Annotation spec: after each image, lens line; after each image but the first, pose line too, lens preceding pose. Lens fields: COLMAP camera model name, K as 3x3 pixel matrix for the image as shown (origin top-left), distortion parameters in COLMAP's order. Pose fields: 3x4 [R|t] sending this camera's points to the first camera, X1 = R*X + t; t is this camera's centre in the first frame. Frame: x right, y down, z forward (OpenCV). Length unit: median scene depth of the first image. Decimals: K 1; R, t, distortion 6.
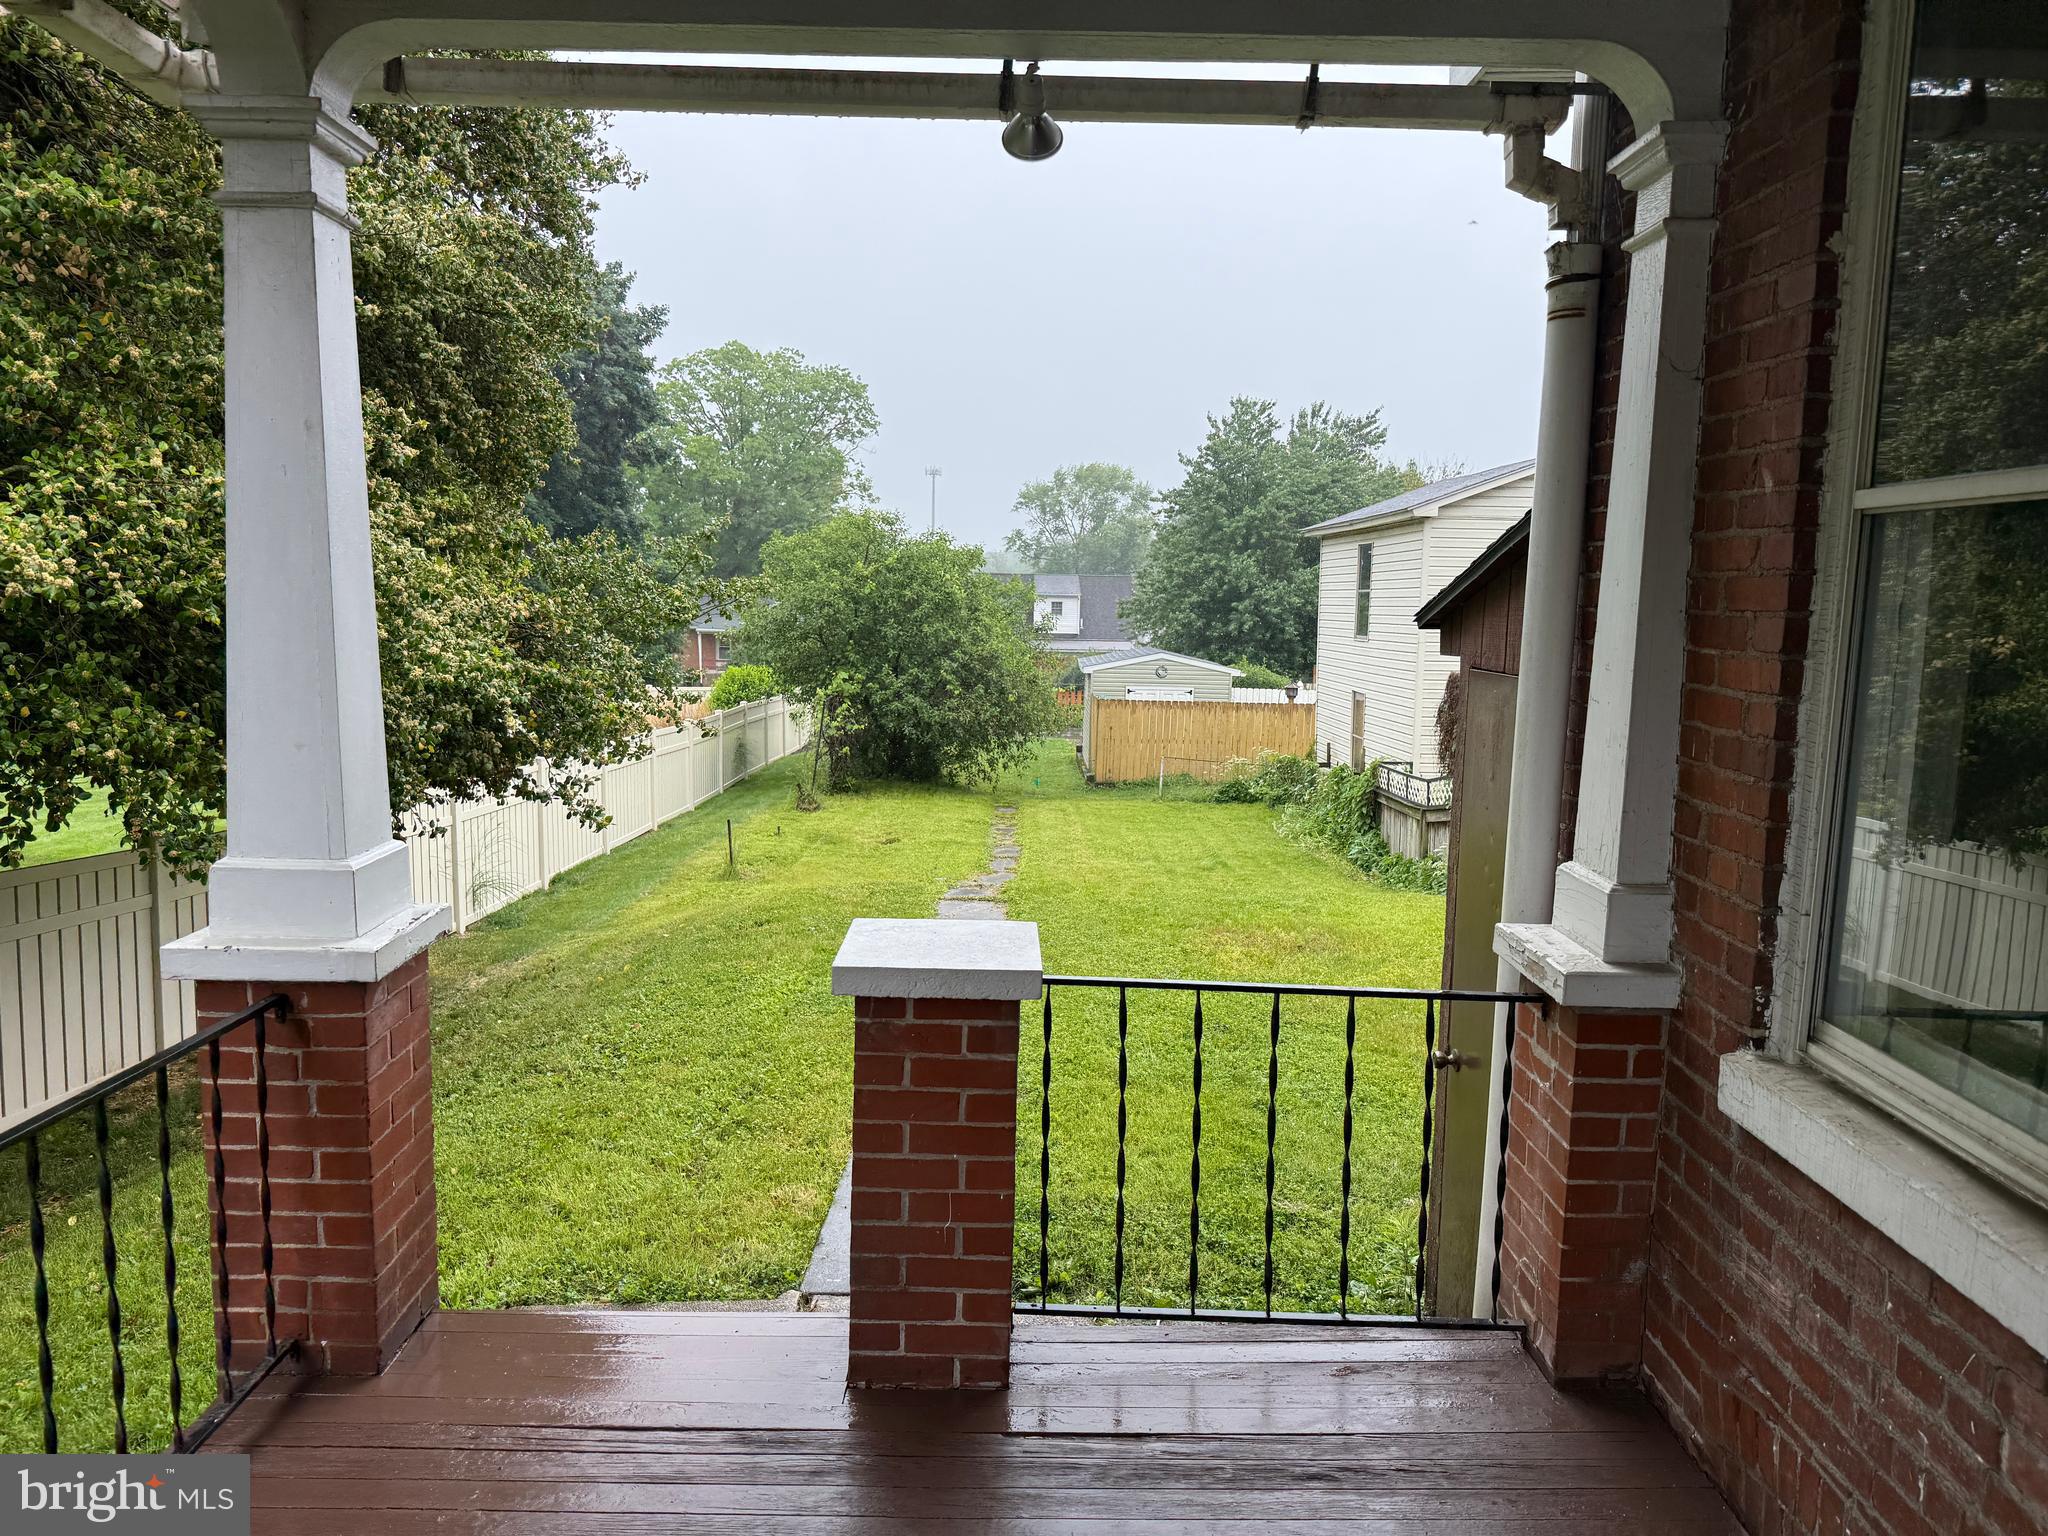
lens RADIAL K [[1423.7, 0, 954.6], [0, 1423.7, 784.6], [0, 0, 1]] dist [0.048614, -0.076480]
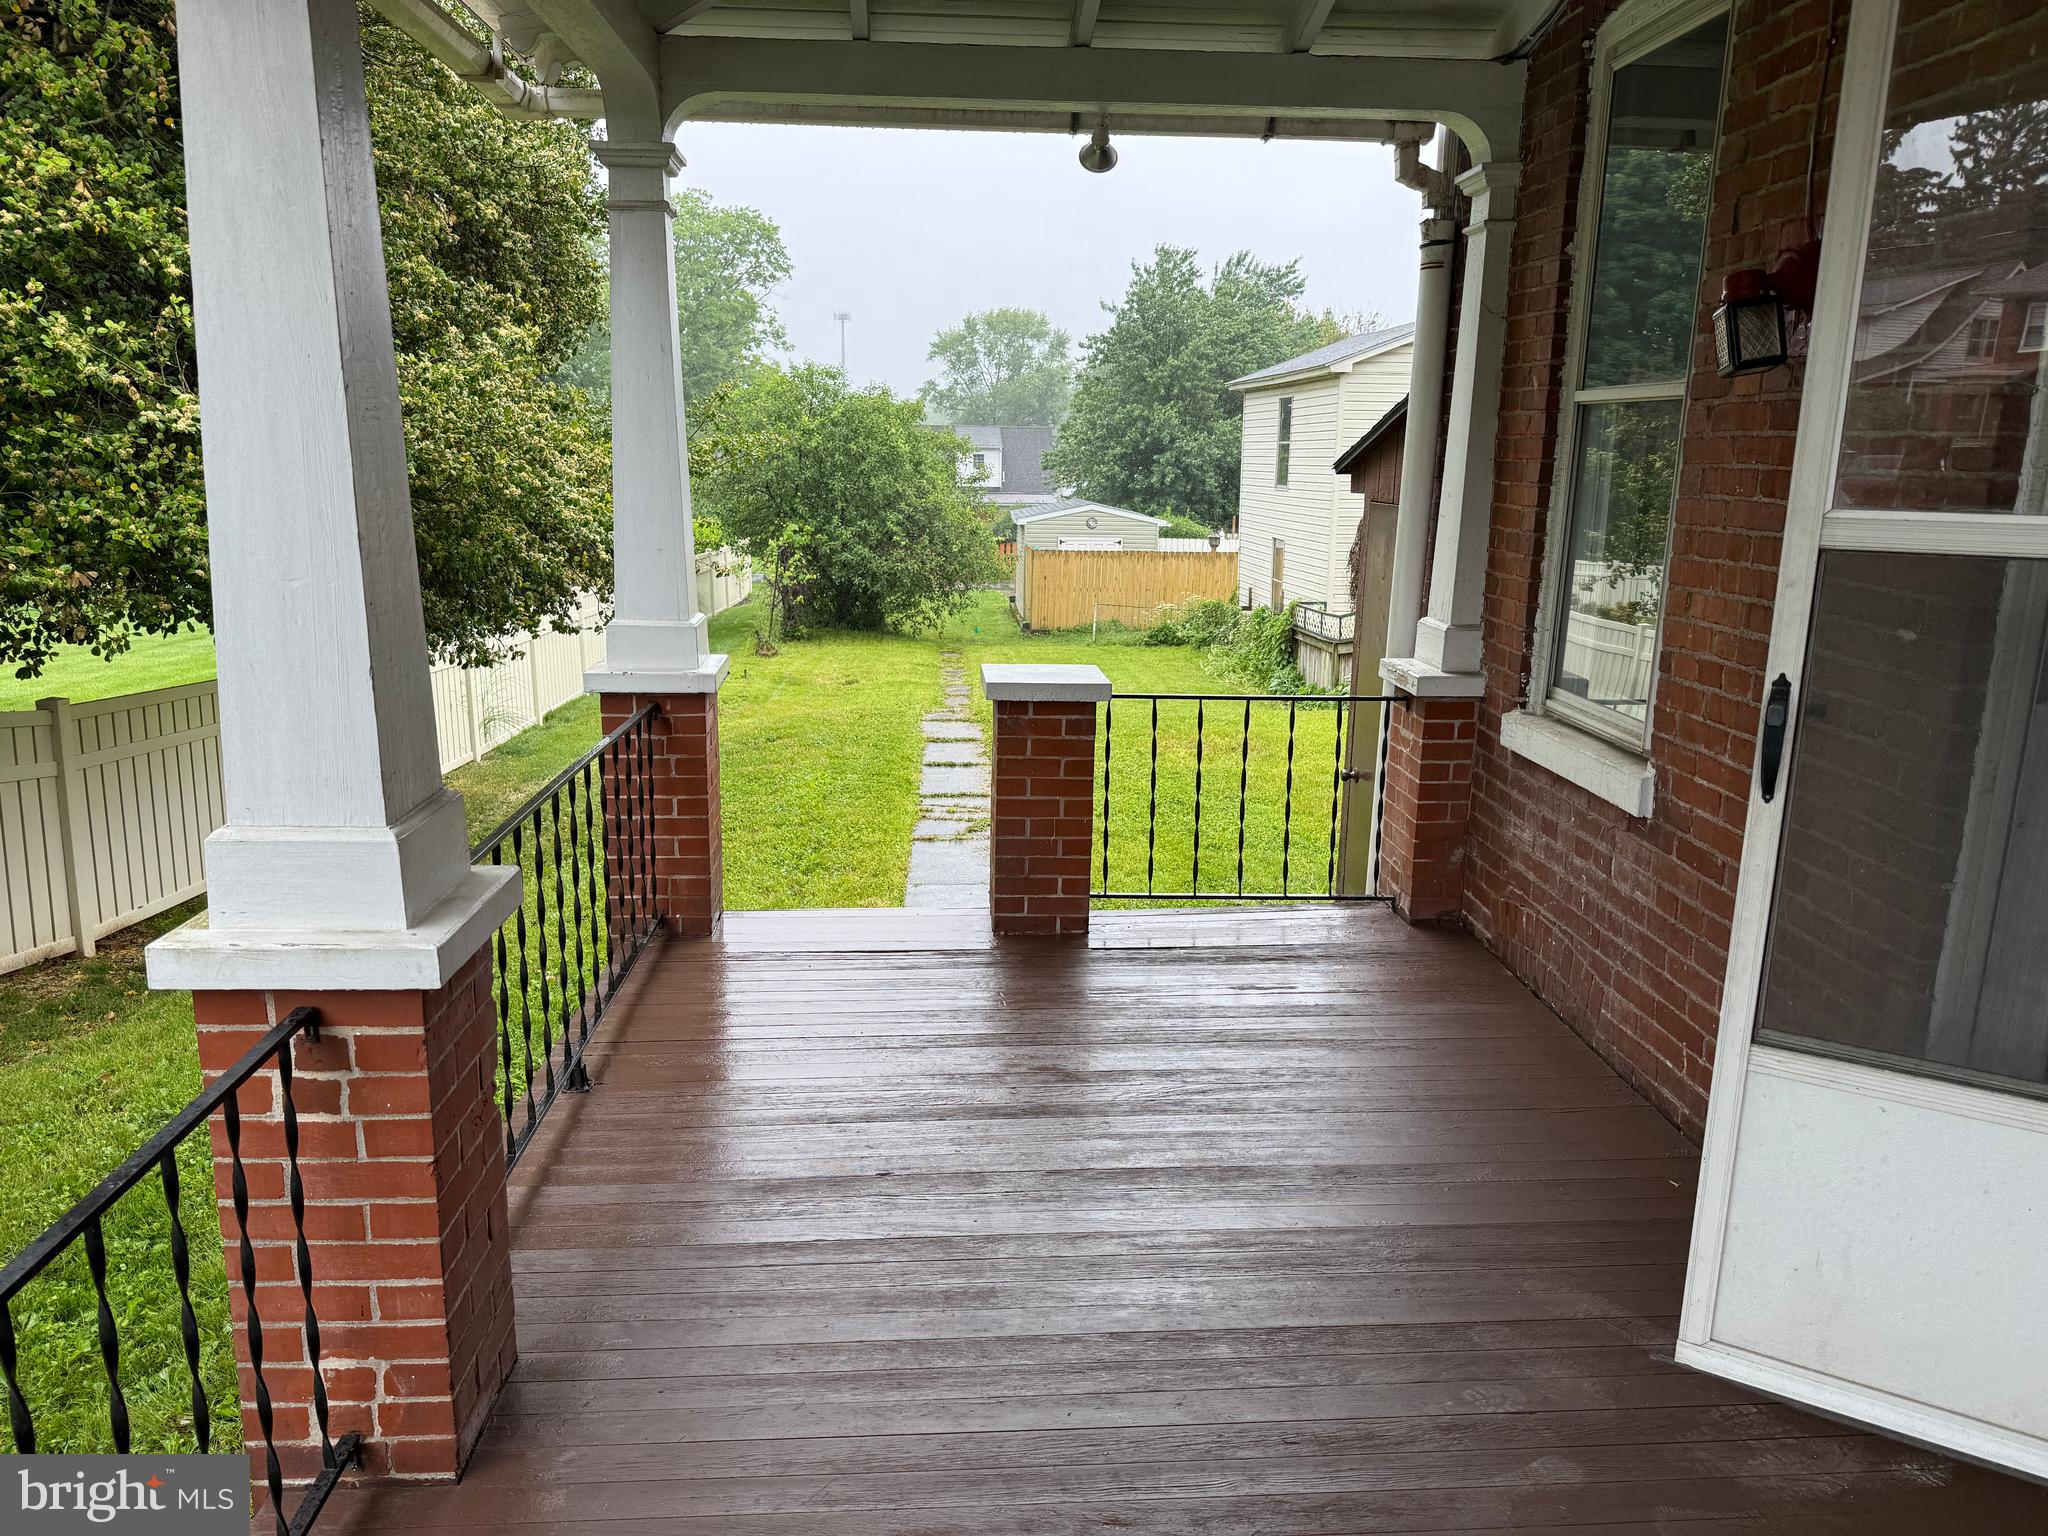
lens RADIAL K [[1423.7, 0, 964.8], [0, 1423.7, 769.4], [0, 0, 1]] dist [0.048614, -0.076480]
pose [[0.997912, -0.018554, 0.061860, -0.126123], [0.012933, 0.995852, 0.090066, 0.047155], [-0.063274, -0.089078, 0.994013, -0.382142]]
